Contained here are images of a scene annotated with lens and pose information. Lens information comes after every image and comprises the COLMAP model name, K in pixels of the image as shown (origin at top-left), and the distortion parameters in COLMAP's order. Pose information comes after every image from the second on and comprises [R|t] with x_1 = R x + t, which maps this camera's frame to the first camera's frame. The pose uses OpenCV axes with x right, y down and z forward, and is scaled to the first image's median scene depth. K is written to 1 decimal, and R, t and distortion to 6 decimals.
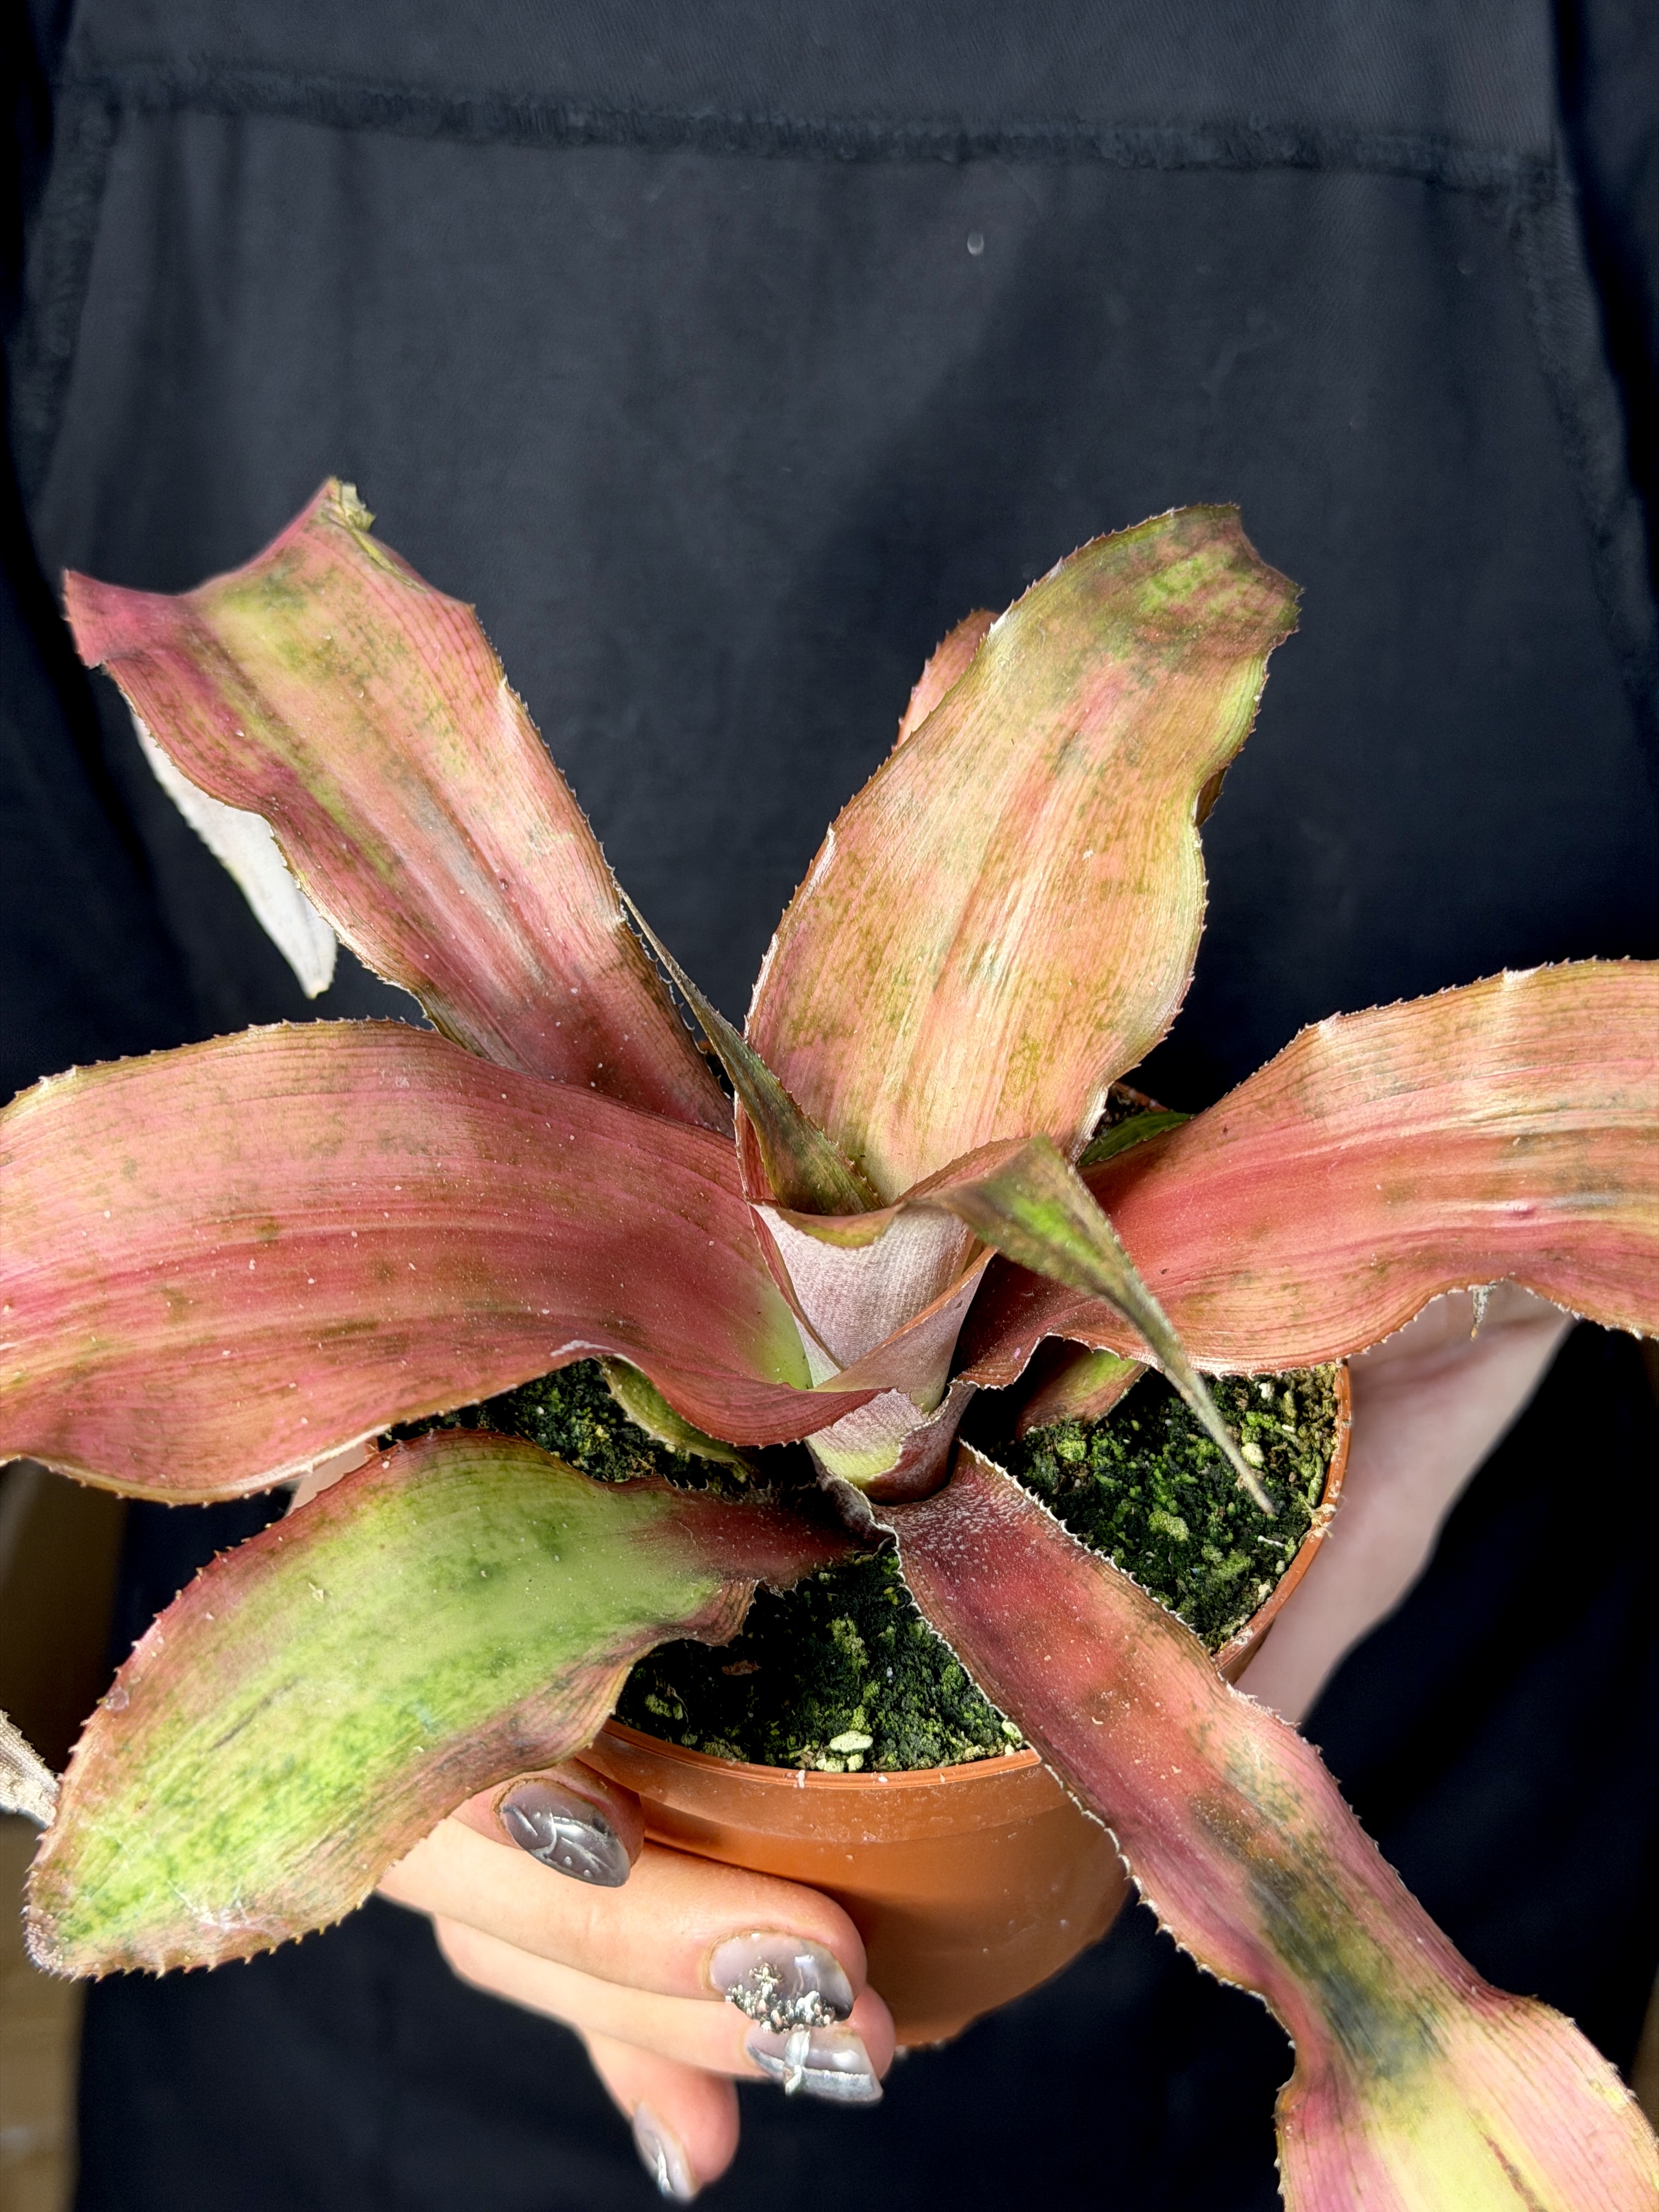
lens RADIAL K [[3351.2, 0, 829.5], [0, 3351.2, 1106.0], [0, 0, 1]] dist [0.079025, 0.087648]
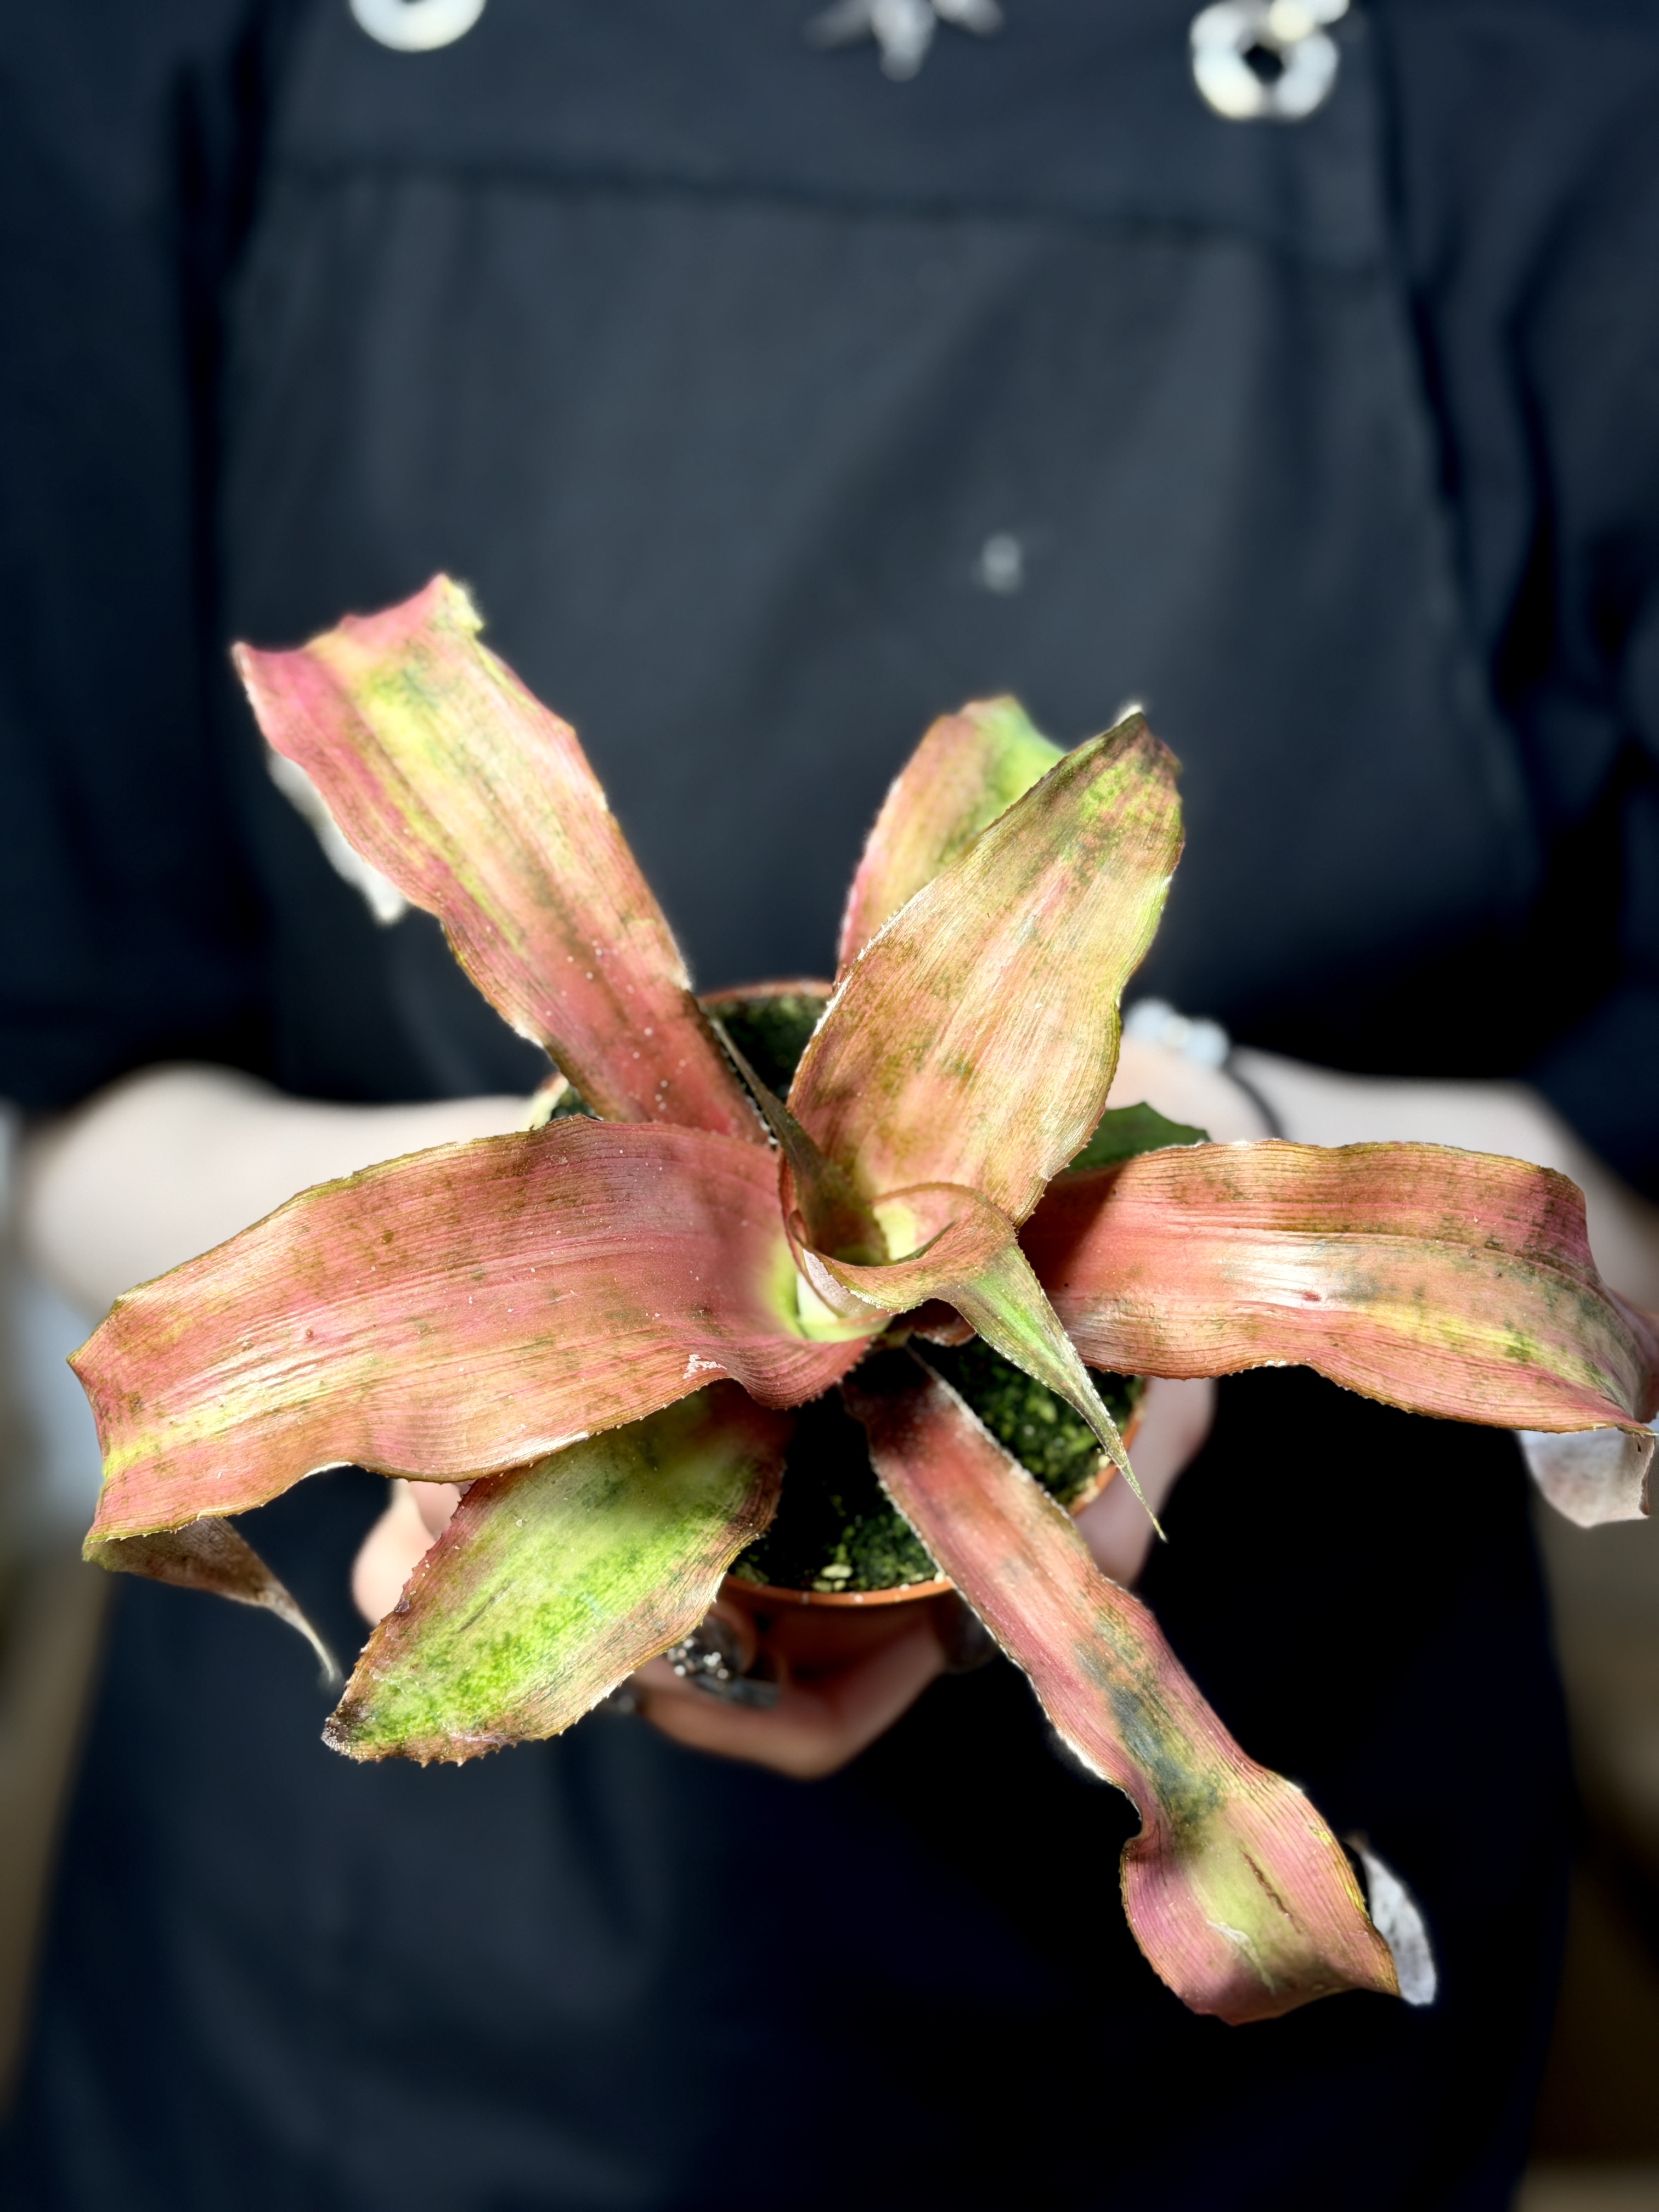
lens RADIAL K [[3351.2, 0, 829.5], [0, 3351.2, 1106.0], [0, 0, 1]] dist [0.079025, 0.087648]
pose [[0.989547, 0.021867, 0.142544, -0.210905], [-0.060068, 0.961109, 0.269556, -0.406317], [-0.131106, -0.275301, 0.952376, -0.364034]]
